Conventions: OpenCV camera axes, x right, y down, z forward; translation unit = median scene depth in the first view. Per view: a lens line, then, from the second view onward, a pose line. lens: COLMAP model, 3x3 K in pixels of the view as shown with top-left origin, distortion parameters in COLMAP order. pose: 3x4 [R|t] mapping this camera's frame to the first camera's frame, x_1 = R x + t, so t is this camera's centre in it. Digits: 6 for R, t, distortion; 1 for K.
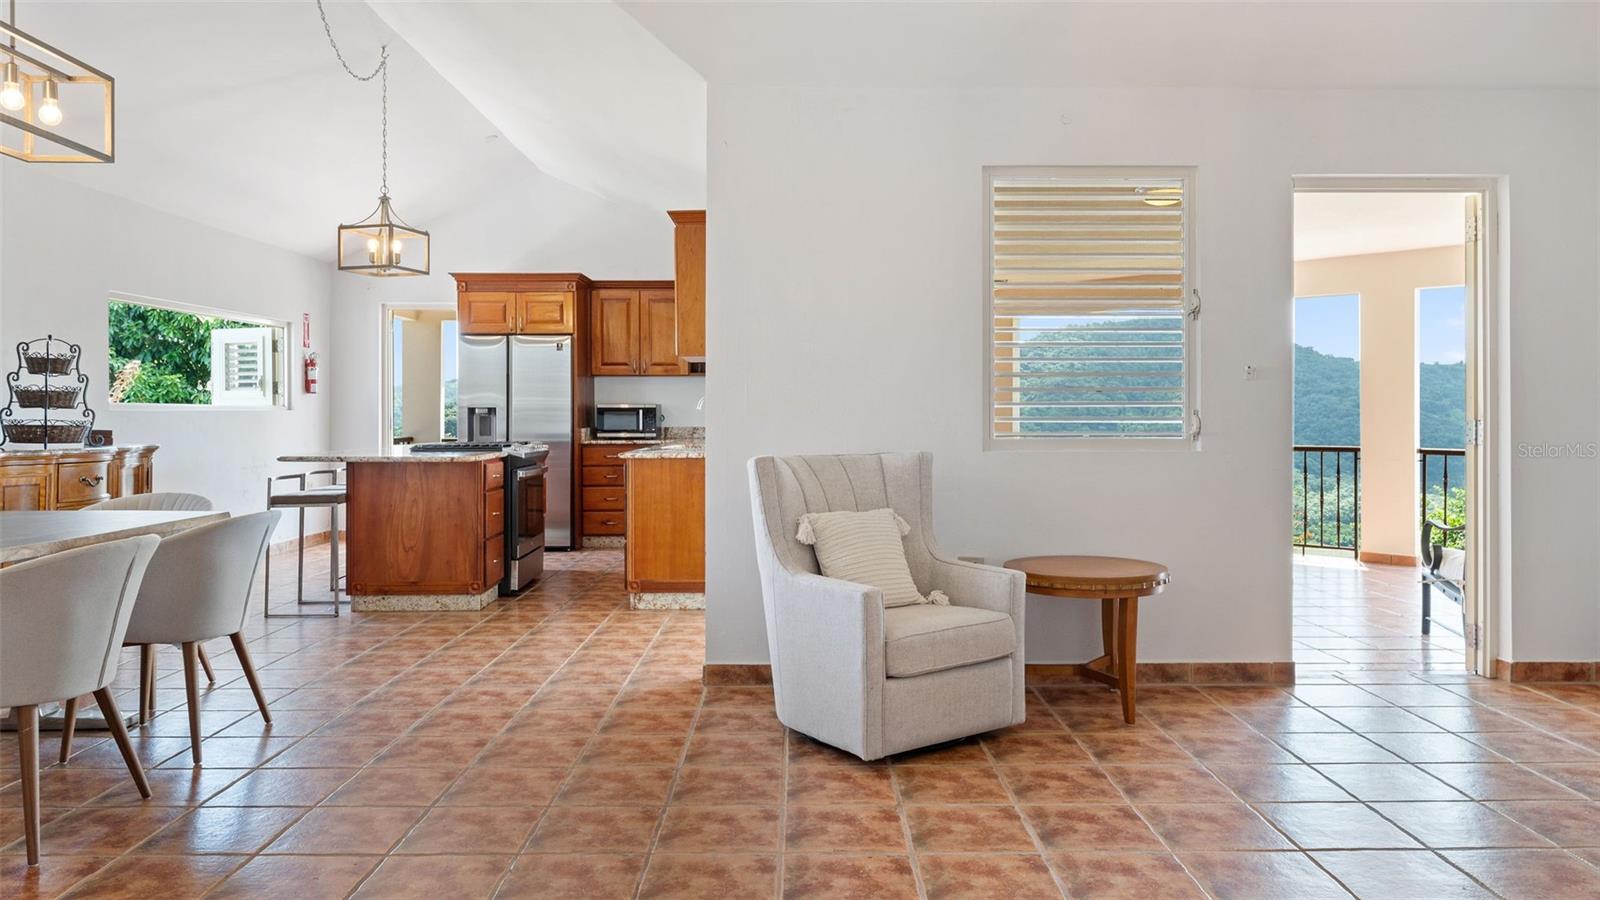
lens RADIAL K [[1083.8, 0, 810.2], [0, 1083.8, 412.5], [0, 0, 1]] dist [0.008333, -0.004844]
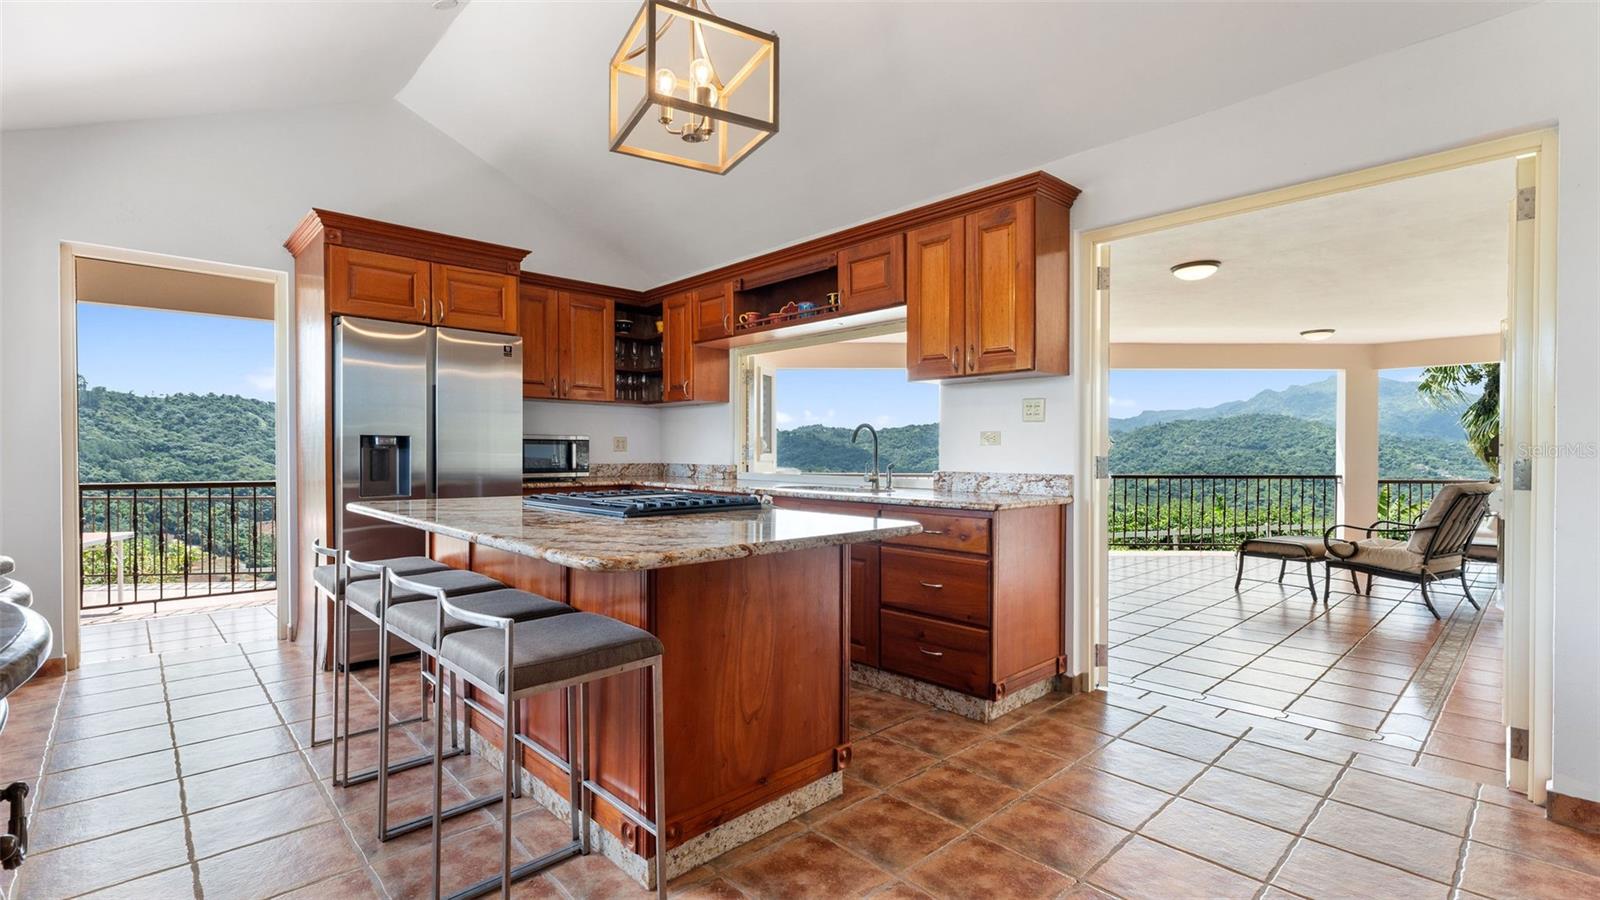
lens RADIAL K [[712.0, 0, 784.1], [0, 712.0, 455.0], [0, 0, 1]] dist [0.002352, -0.000963]
pose [[0.727573, 0.000162, 0.686030, -0.602228], [-0.004402, 0.999980, 0.004433, 0.005202], [-0.686016, -0.006245, 0.727560, 0.782230]]
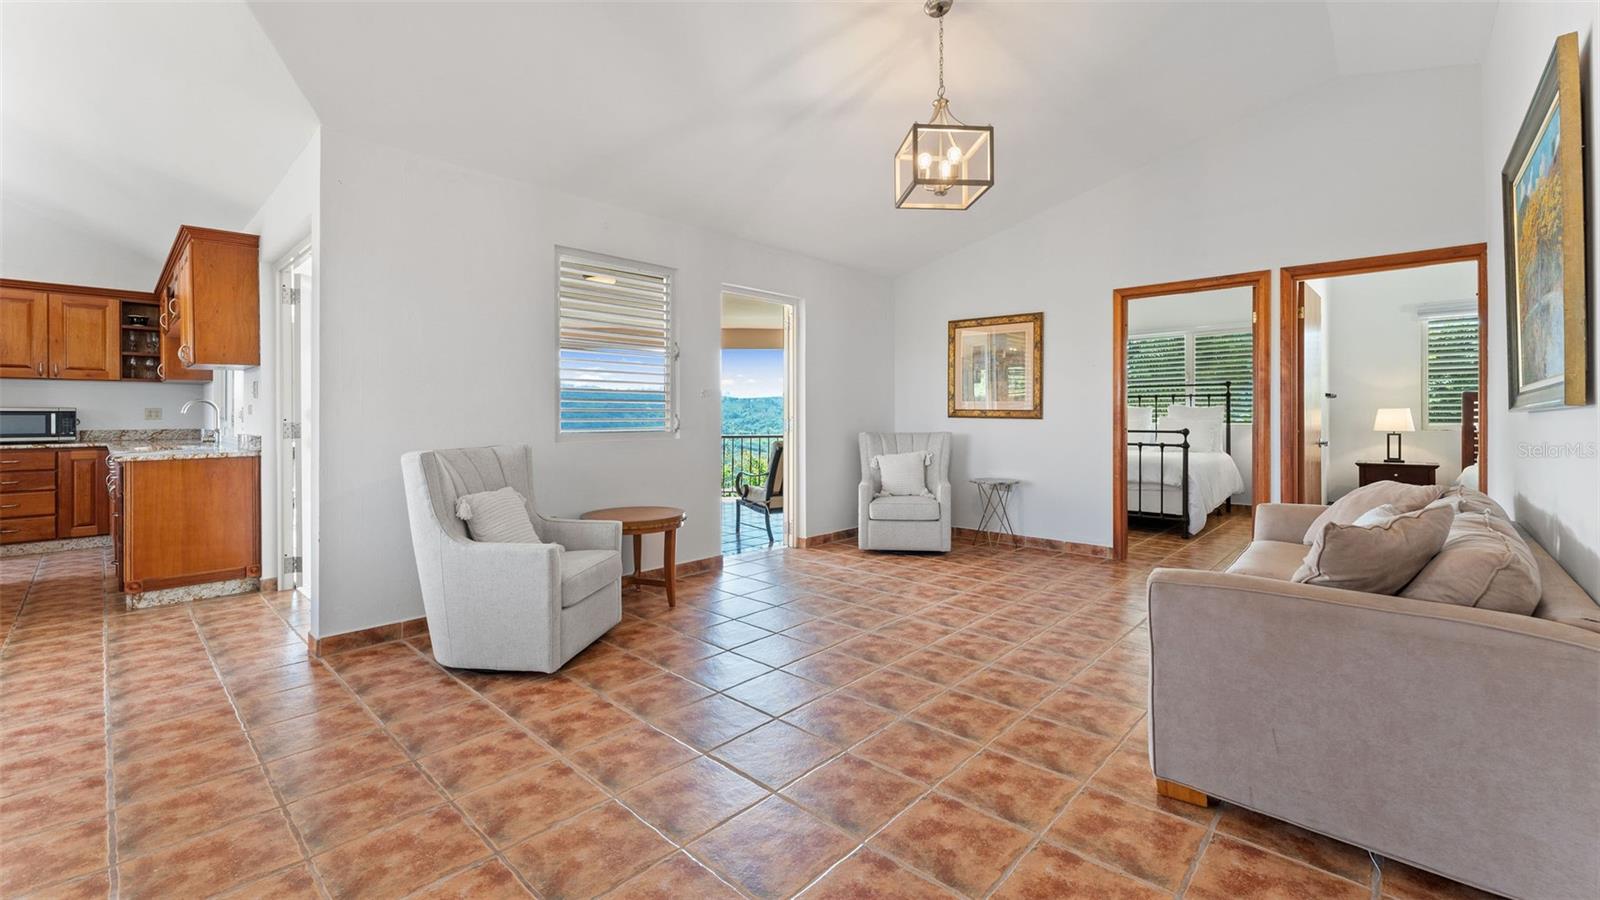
lens RADIAL K [[653.9, 0, 809.1], [0, 653.9, 418.5], [0, 0, 1]] dist [0.002974, 0.000224]
pose [[0.683628, -0.003493, 0.729823, -0.183415], [0.000651, 0.999991, 0.004176, 0.000010], [-0.729831, -0.002380, 0.683624, 0.118091]]
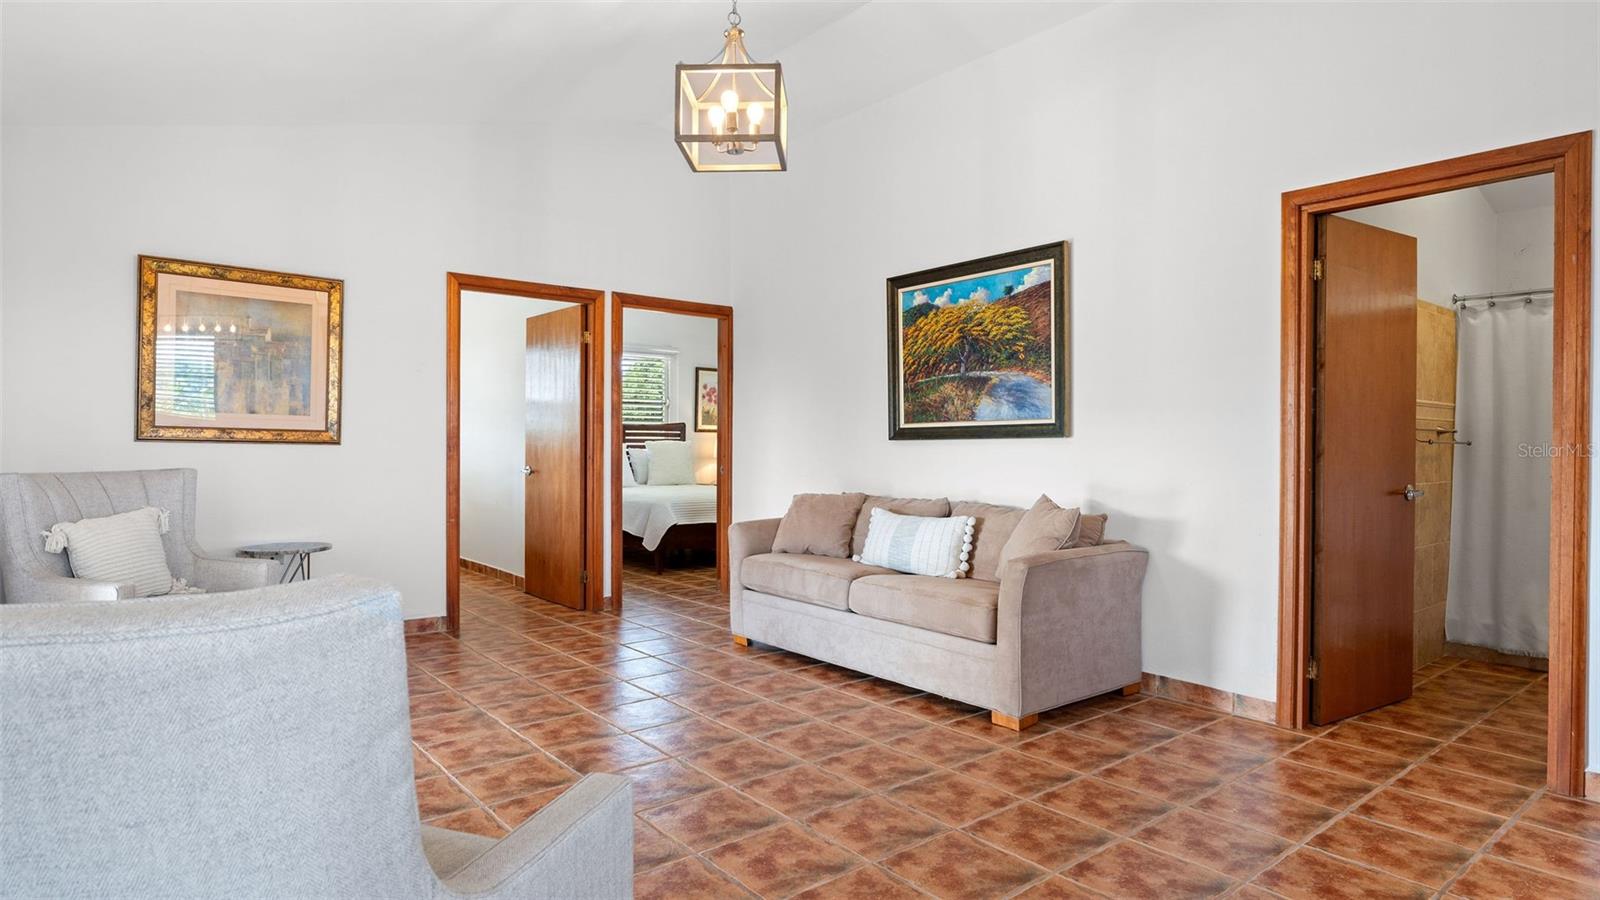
lens RADIAL K [[887.0, 0, 806.8], [0, 887.0, 460.5], [0, 0, 1]] dist [-0.002572, 0.002779]
pose [[-0.628502, -0.016477, 0.777633, -0.185936], [-0.005050, 0.999841, 0.017104, 0.003424], [-0.777792, 0.006823, -0.628485, 0.679310]]
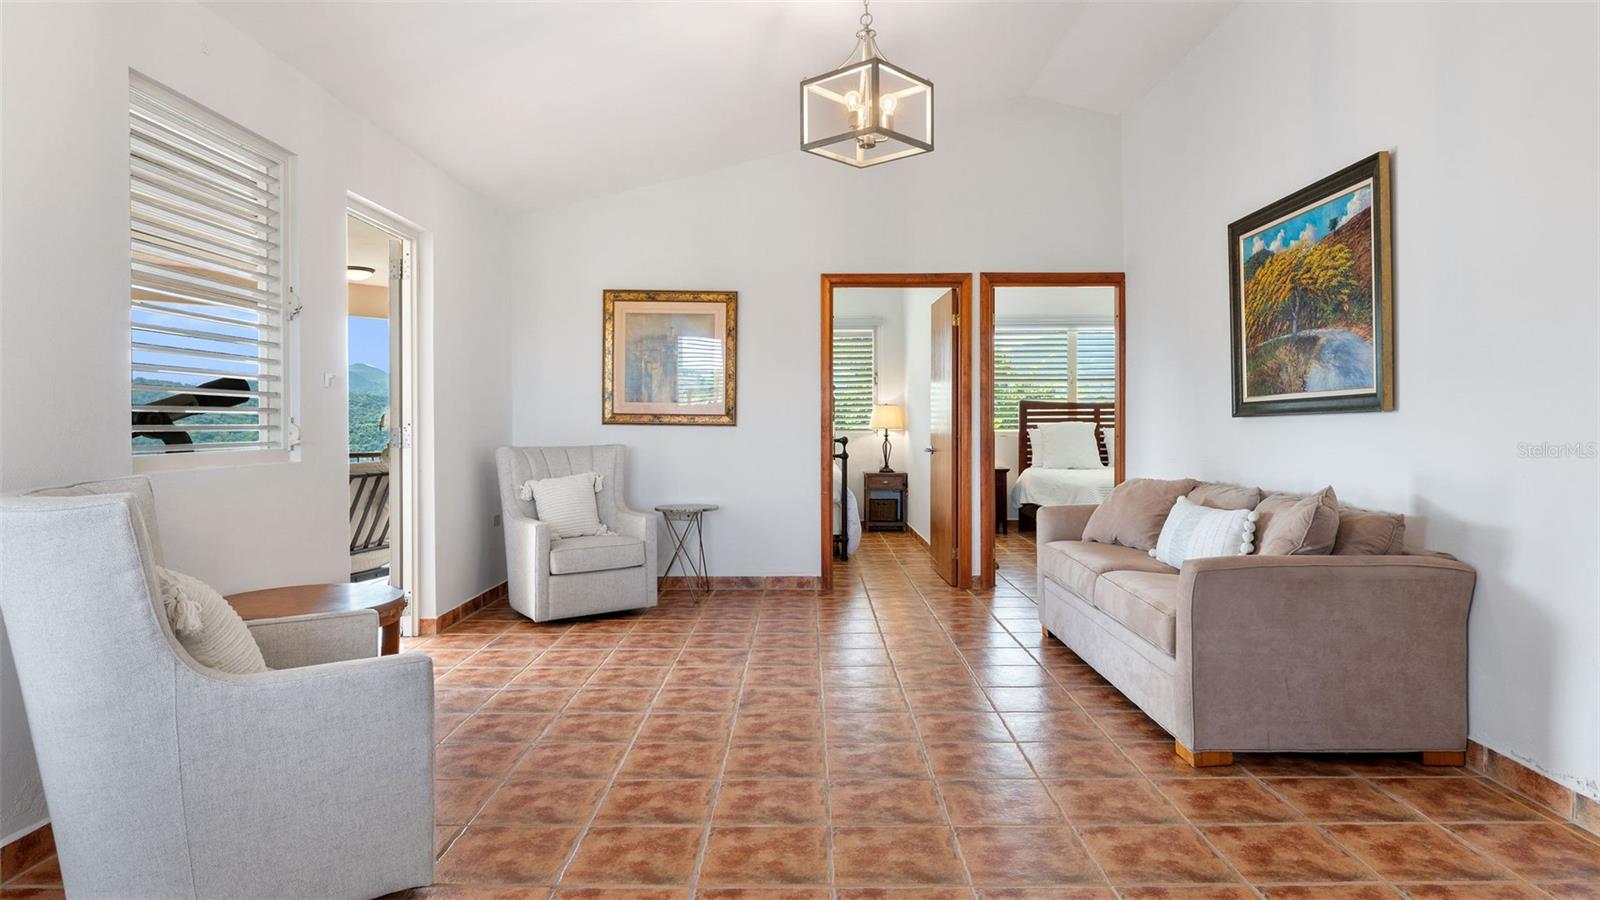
lens RADIAL K [[937.5, 0, 803.1], [0, 937.5, 435.8], [0, 0, 1]] dist [-0.004612, 0.001065]
pose [[0.012714, -0.012580, 0.999840, -0.332053], [0.002009, 0.999919, 0.012555, 0.002771], [-0.999917, 0.001849, 0.012738, 0.416590]]
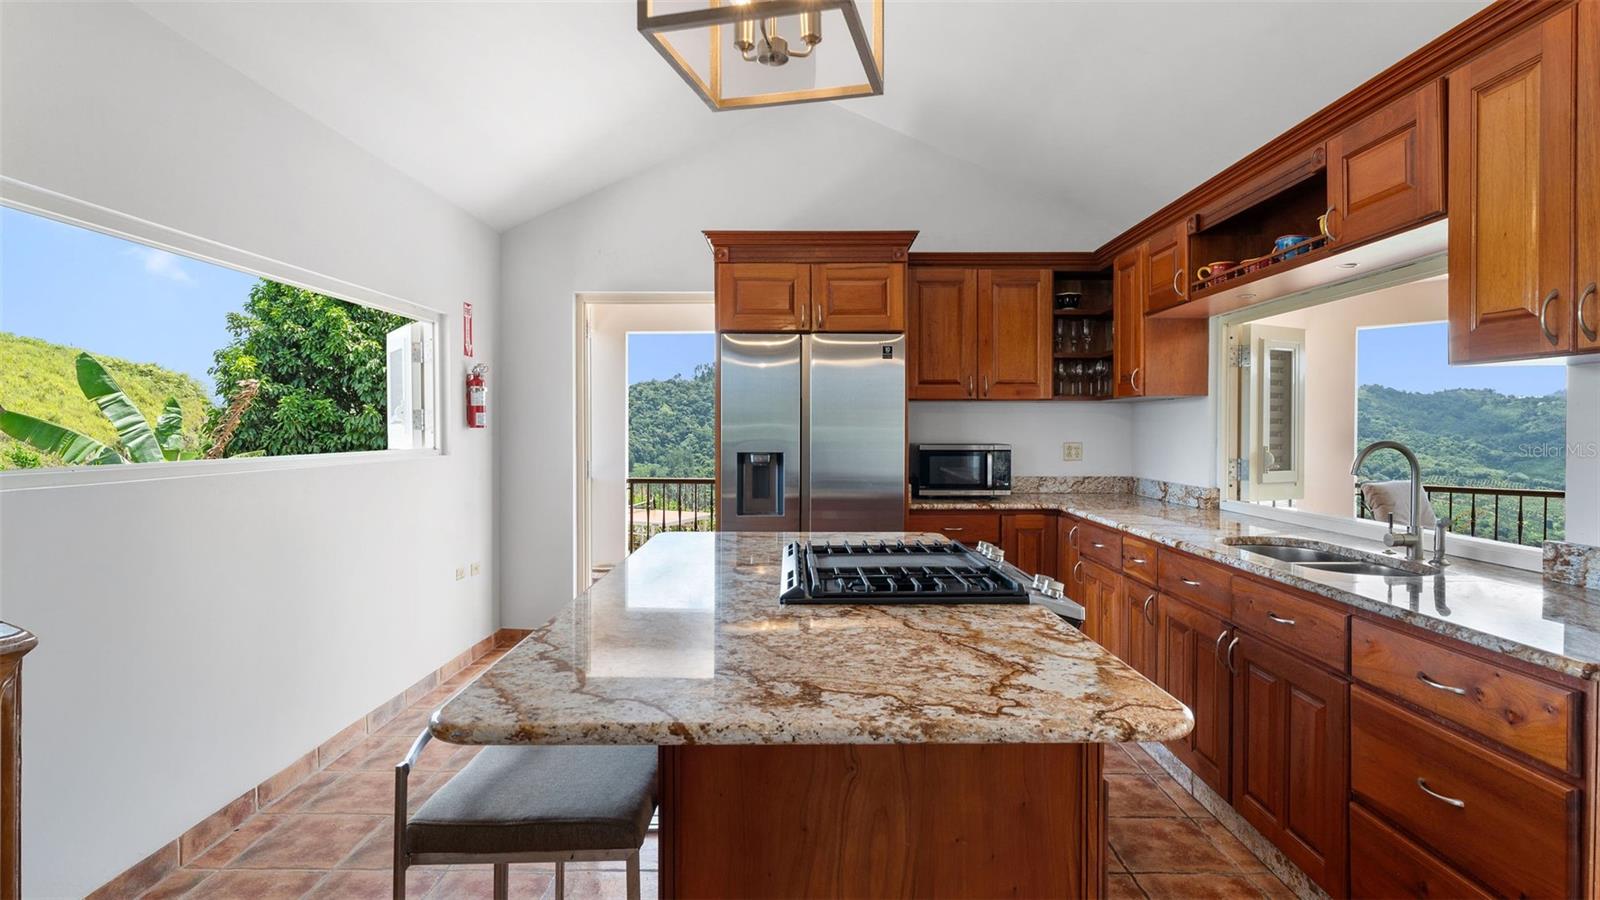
lens RADIAL K [[778.5, 0, 807.9], [0, 778.5, 443.1], [0, 0, 1]] dist [-0.007196, -0.000712]
pose [[0.999991, 0.000369, 0.004251, -0.400273], [-0.000456, 0.999787, 0.020642, -0.027249], [-0.004243, -0.020644, 0.999778, 0.813455]]
